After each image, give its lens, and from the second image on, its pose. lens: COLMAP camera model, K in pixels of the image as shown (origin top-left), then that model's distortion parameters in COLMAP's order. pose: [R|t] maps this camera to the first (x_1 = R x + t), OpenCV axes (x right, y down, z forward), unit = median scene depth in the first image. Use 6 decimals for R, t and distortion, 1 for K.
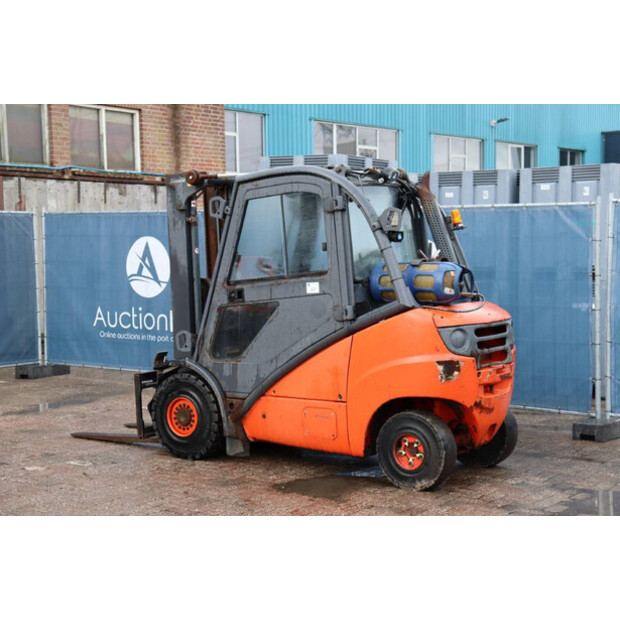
lens RADIAL K [[1189.0, 0, 309.2], [0, 1189.0, 308.7], [0, 0, 1]] dist [0.310708, 0.000000]
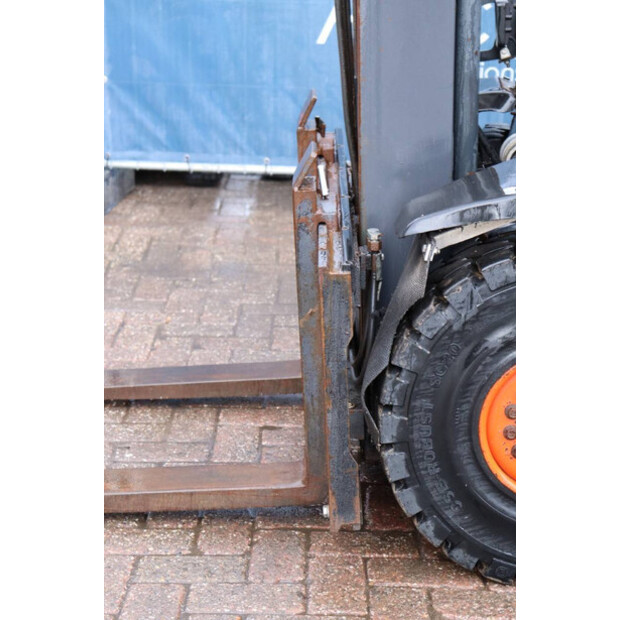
lens RADIAL K [[1441.2, 0, 308.2], [0, 1441.2, 308.4], [0, 0, 1]] dist [0.416520, 0.000000]
pose [[0.830439, -0.147501, 0.537229, -0.316846], [0.013129, 0.969228, 0.245815, -0.004598], [-0.556955, -0.197081, 0.806821, 0.844029]]
